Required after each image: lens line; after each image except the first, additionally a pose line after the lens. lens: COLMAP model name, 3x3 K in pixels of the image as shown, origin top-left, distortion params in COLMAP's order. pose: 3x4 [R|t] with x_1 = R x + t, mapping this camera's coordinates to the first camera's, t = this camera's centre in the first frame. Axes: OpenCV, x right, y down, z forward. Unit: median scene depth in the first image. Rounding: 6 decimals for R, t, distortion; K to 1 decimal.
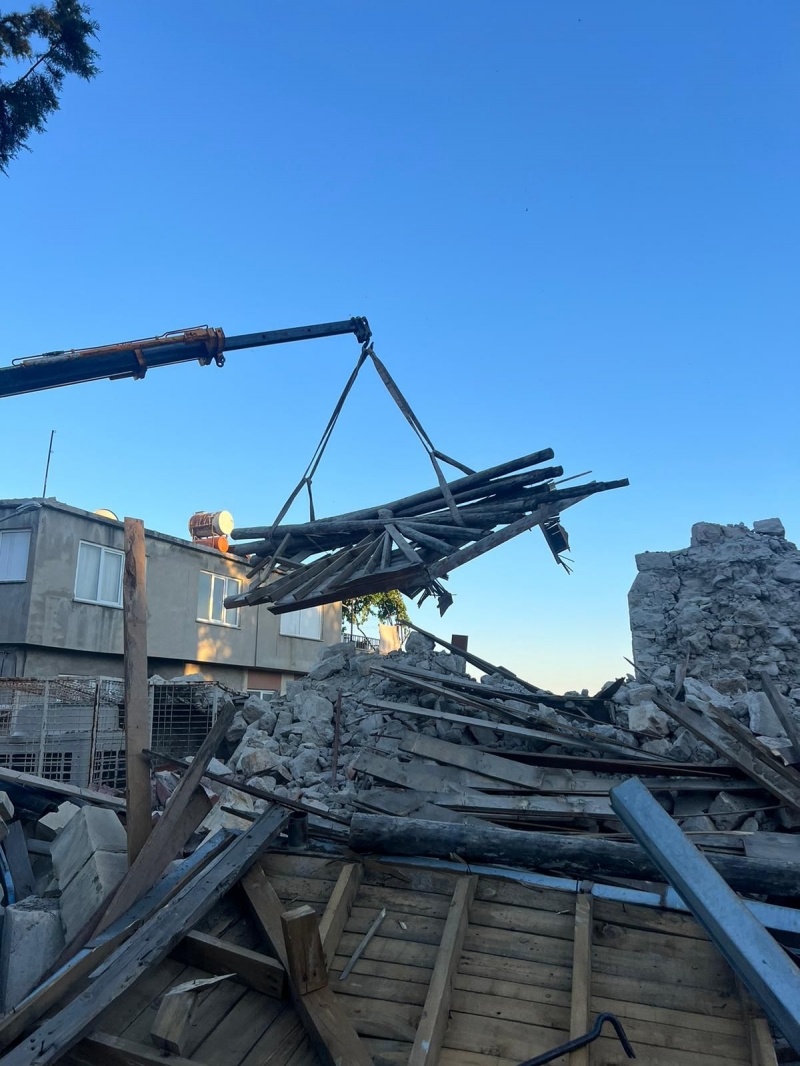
lens RADIAL K [[827.1, 0, 400.0], [0, 827.1, 533.0], [0, 0, 1]] dist [0.050450, -0.070143]
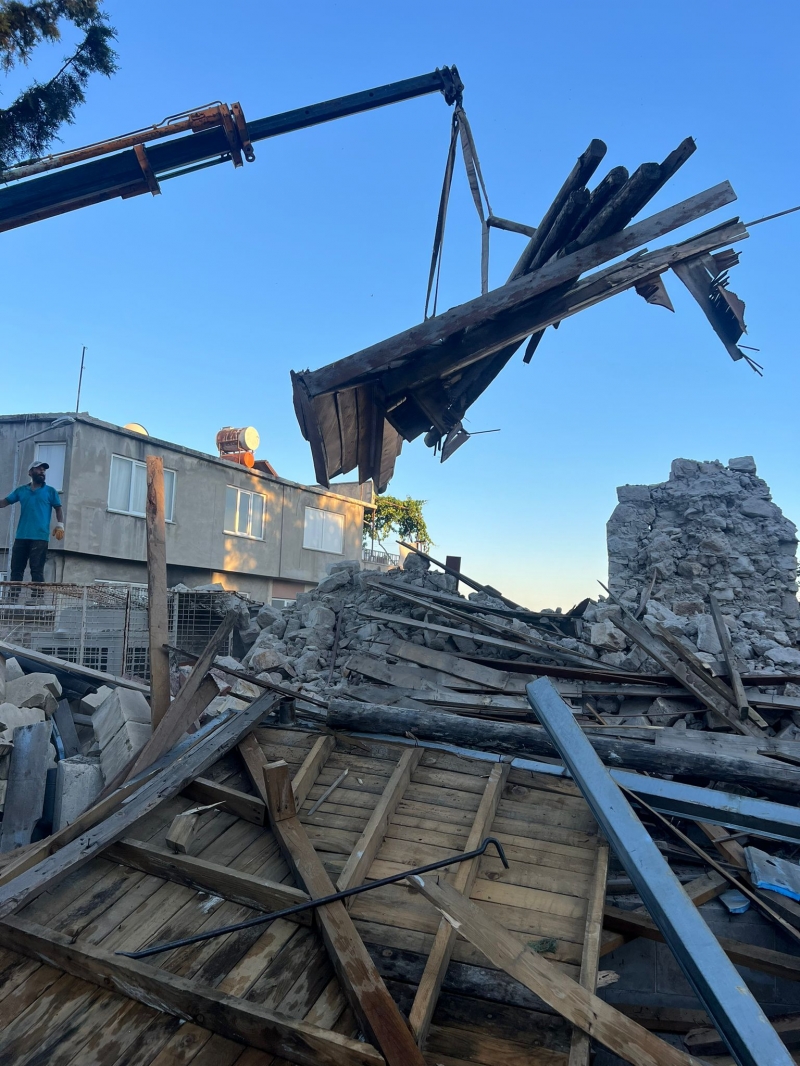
lens RADIAL K [[827.1, 0, 400.0], [0, 827.1, 533.0], [0, 0, 1]] dist [0.050450, -0.070143]
pose [[0.999079, 0.026543, -0.033726, 0.049540], [-0.022946, 0.994426, 0.102914, -0.025155], [0.036270, -0.102045, 0.994118, -0.125179]]
